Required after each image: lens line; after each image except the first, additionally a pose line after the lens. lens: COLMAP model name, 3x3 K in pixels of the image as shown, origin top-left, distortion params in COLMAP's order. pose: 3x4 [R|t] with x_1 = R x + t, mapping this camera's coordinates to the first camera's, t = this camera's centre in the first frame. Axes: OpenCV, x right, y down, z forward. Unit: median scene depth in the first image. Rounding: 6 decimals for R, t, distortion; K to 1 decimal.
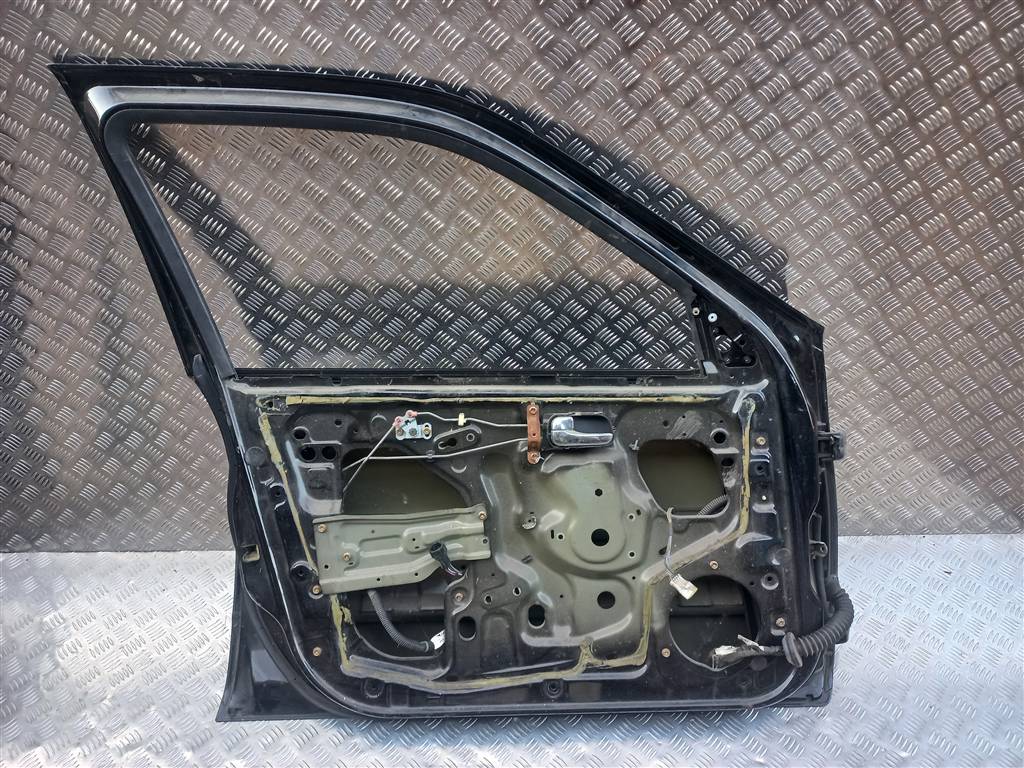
lens RADIAL K [[732.0, 0, 512.0], [0, 732.0, 384.0], [0, 0, 1]] dist [0.092264, -0.075112]
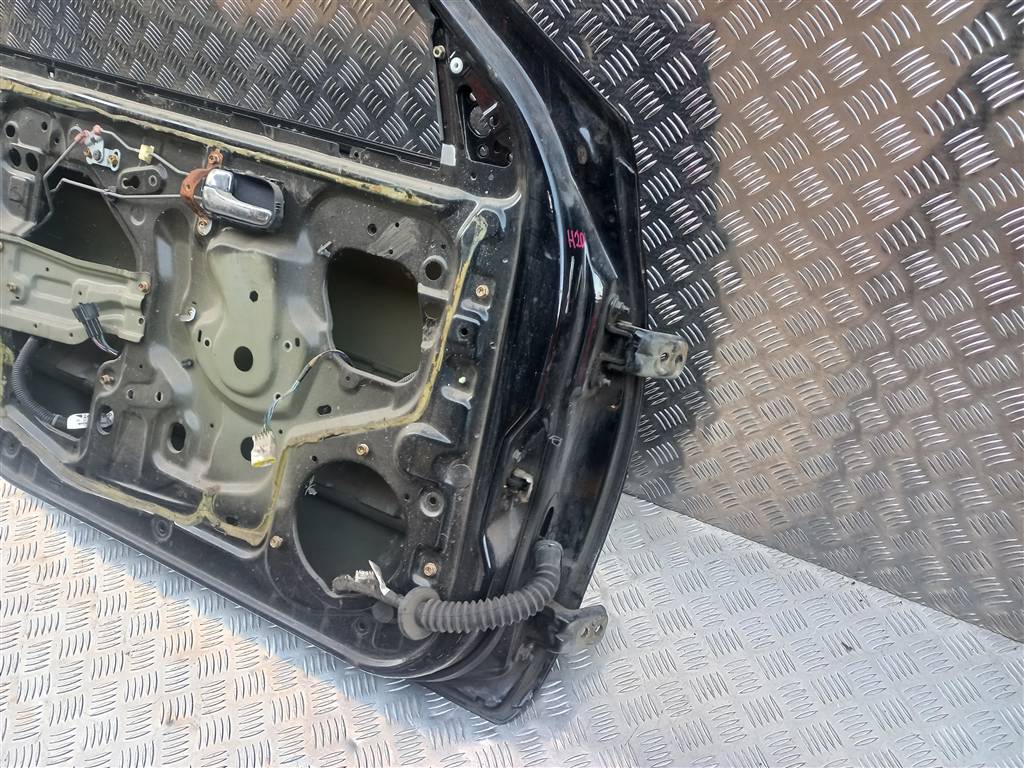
lens RADIAL K [[744.5, 0, 491.8], [0, 744.5, 382.5], [0, 0, 1]] dist [0.055604, -0.001327]
pose [[0.873337, 0.321004, -0.366385, 0.587442], [-0.280850, 0.946371, 0.159701, 0.047292], [0.398001, -0.036573, 0.916656, 0.426204]]
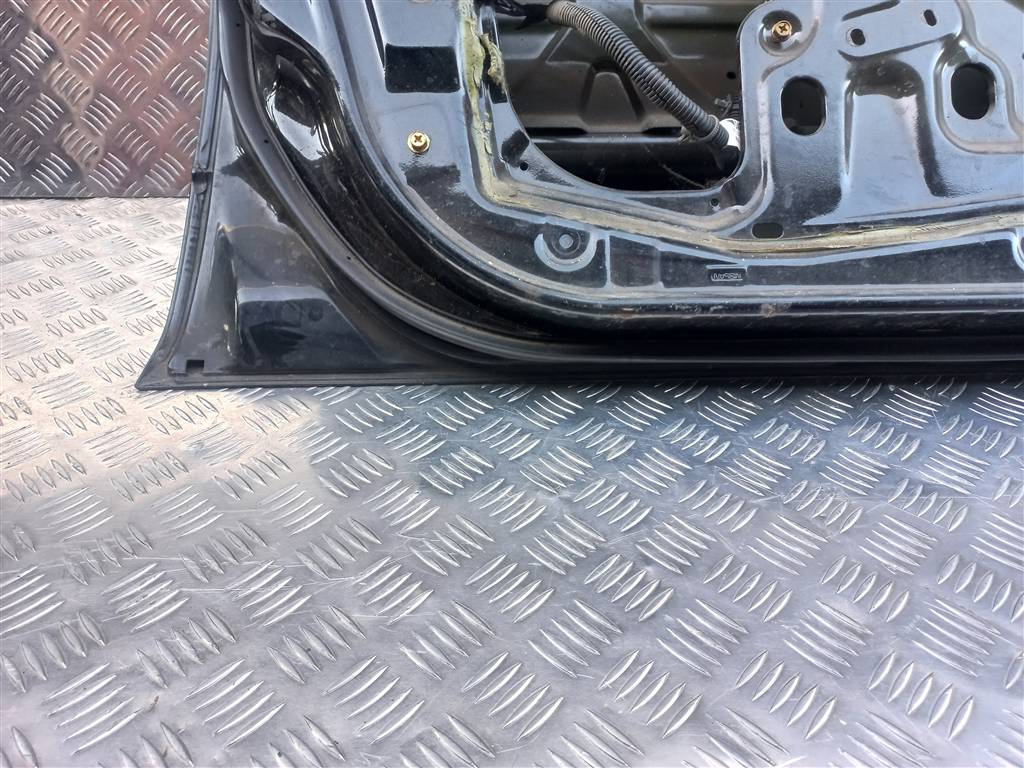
lens RADIAL K [[732.0, 0, 512.0], [0, 732.0, 384.0], [0, 0, 1]] dist [0.092264, -0.075112]
pose [[0.998184, 0.022263, 0.055972, -0.233666], [-0.015583, 0.993002, -0.117061, 0.525600], [-0.058186, 0.115976, 0.991546, 0.640314]]
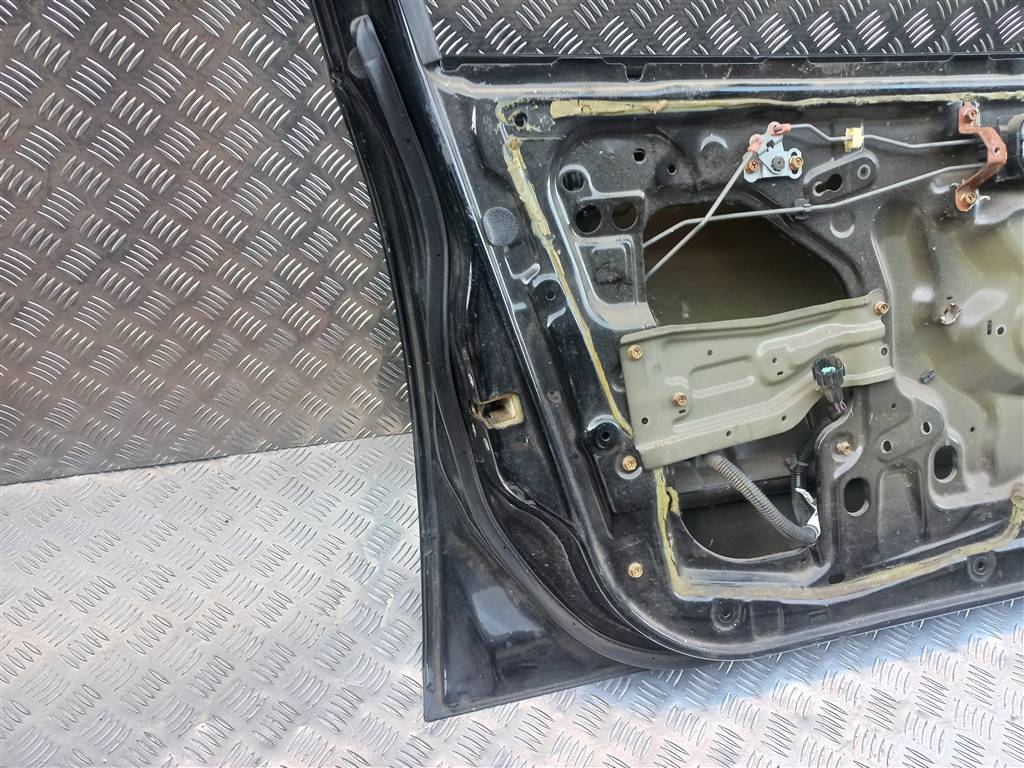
lens RADIAL K [[732.0, 0, 512.0], [0, 732.0, 384.0], [0, 0, 1]] dist [0.092264, -0.075112]
pose [[0.958843, -0.100545, 0.265539, -0.487228], [0.071117, 0.990437, 0.118227, 0.147393], [-0.274886, -0.094477, 0.956824, 0.503403]]
